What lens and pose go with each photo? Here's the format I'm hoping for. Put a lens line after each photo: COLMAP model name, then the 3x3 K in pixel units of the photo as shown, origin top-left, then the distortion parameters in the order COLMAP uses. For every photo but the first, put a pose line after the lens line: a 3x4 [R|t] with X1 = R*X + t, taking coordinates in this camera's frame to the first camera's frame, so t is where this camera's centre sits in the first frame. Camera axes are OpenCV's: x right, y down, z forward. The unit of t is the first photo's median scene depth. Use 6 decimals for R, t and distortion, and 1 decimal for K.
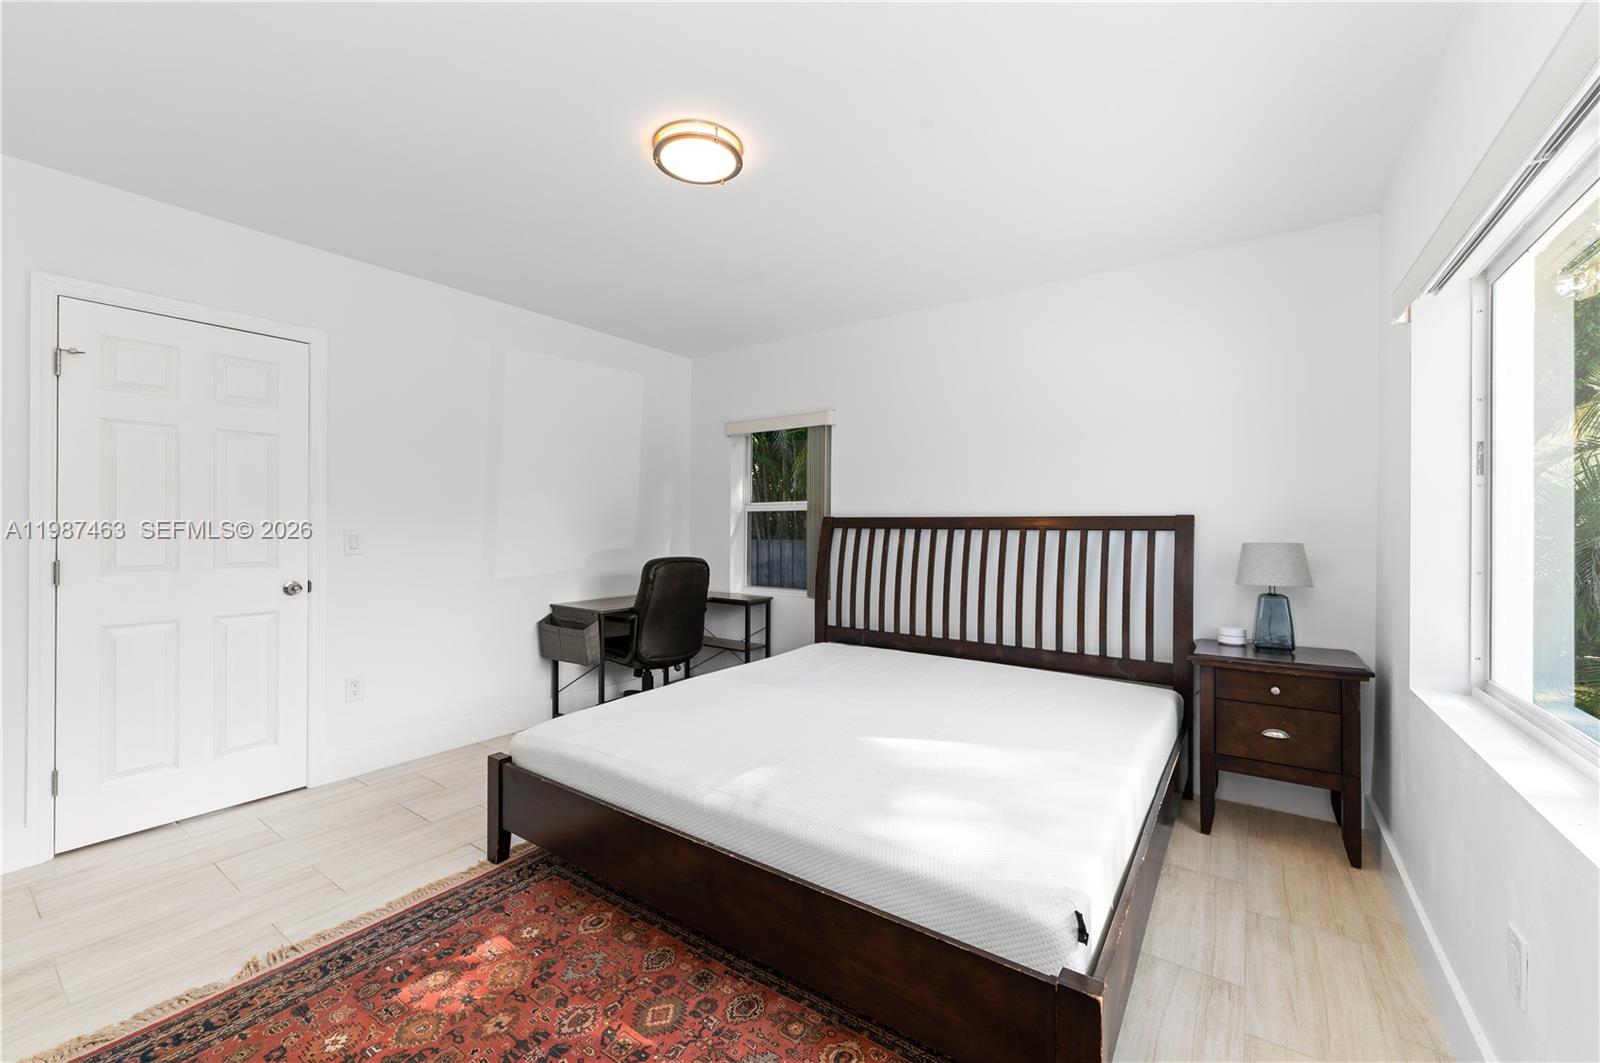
lens RADIAL K [[638.2, 0, 792.9], [0, 638.2, 533.1], [0, 0, 1]] dist [0.008701, 0.000251]
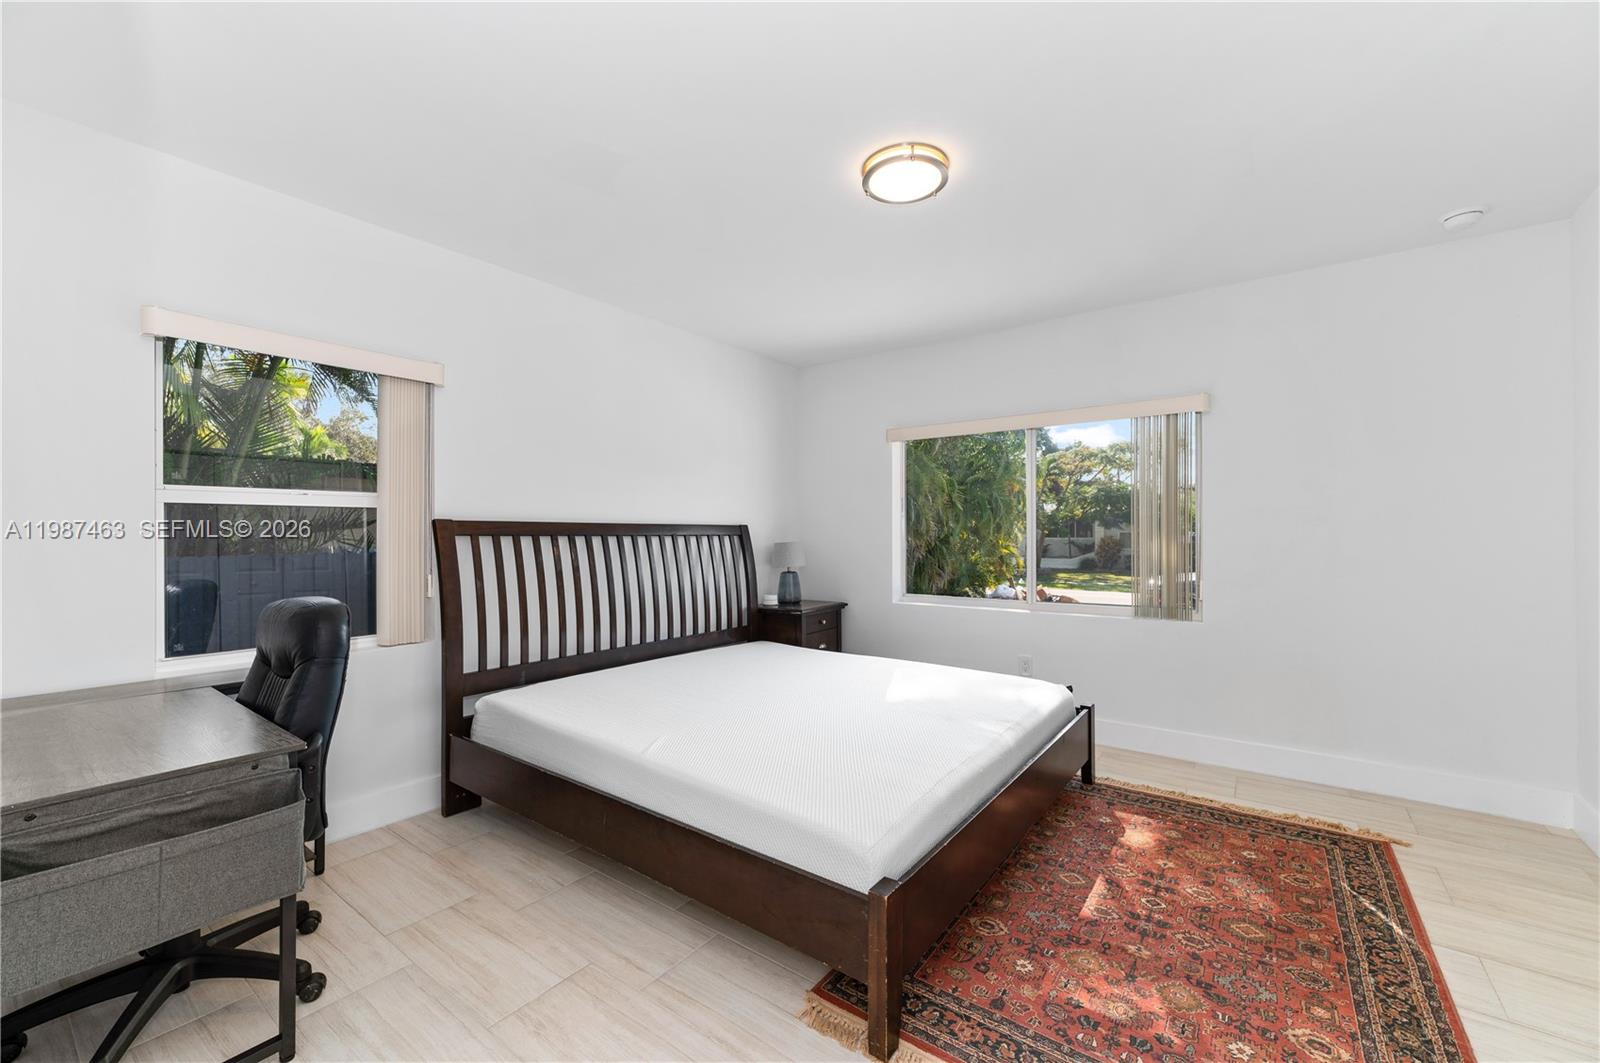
lens RADIAL K [[638.2, 0, 792.9], [0, 638.2, 533.1], [0, 0, 1]] dist [0.008701, 0.000251]
pose [[0.017890, -0.001472, 0.999839, -1.352101], [0.007858, 0.999968, 0.001331, -0.017182], [-0.999809, 0.007833, 0.017901, 1.311684]]
